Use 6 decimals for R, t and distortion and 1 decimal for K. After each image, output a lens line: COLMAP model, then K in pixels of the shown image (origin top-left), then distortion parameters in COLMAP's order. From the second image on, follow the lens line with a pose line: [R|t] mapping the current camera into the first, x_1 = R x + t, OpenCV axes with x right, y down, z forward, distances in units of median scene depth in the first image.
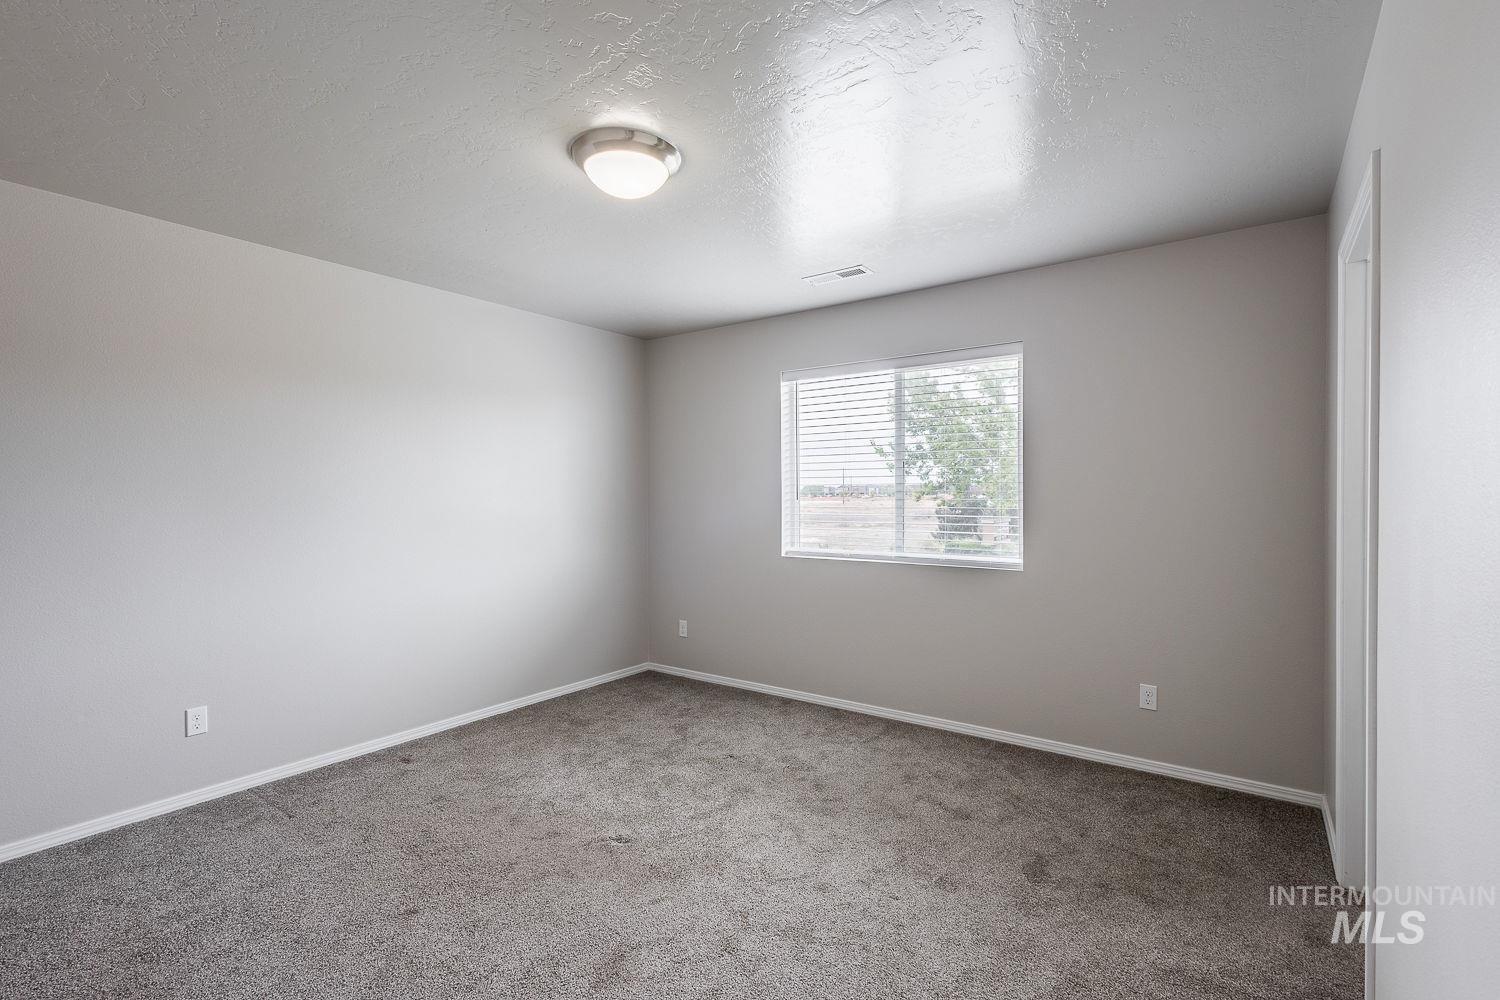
lens RADIAL K [[699.9, 0, 749.1], [0, 699.9, 495.9], [0, 0, 1]] dist [0.007110, -0.000587]
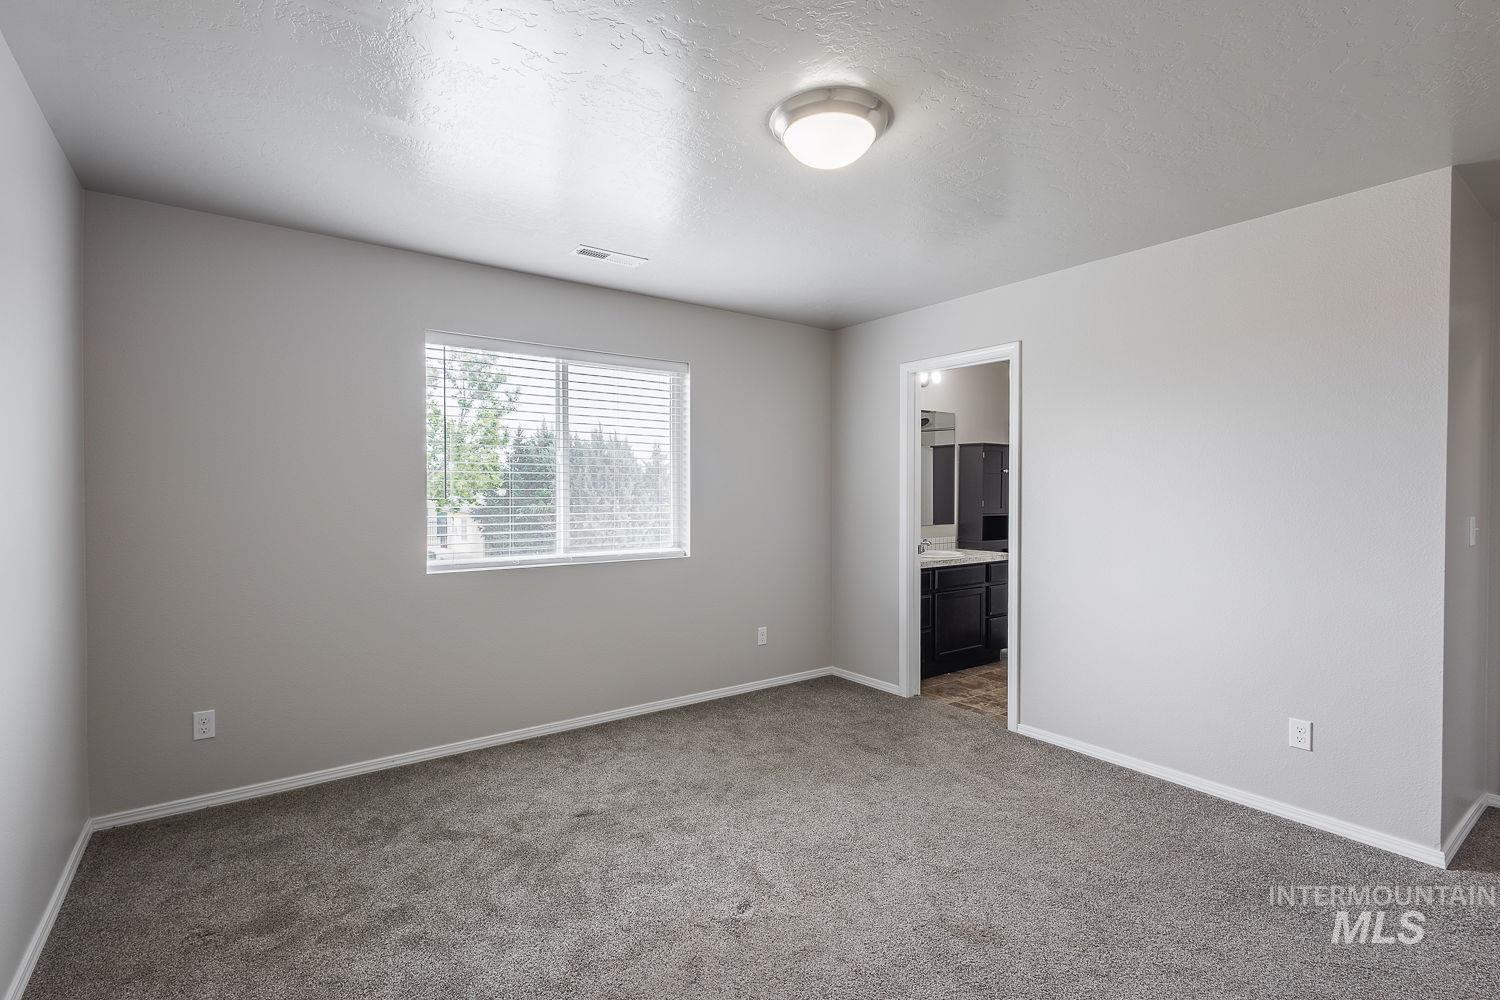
lens RADIAL K [[699.9, 0, 749.1], [0, 699.9, 495.9], [0, 0, 1]] dist [0.007110, -0.000587]
pose [[0.287583, 0.002465, 0.957753, -0.679975], [0.004941, 0.999980, -0.004058, 0.008769], [-0.957743, 0.005899, 0.287565, 0.532701]]
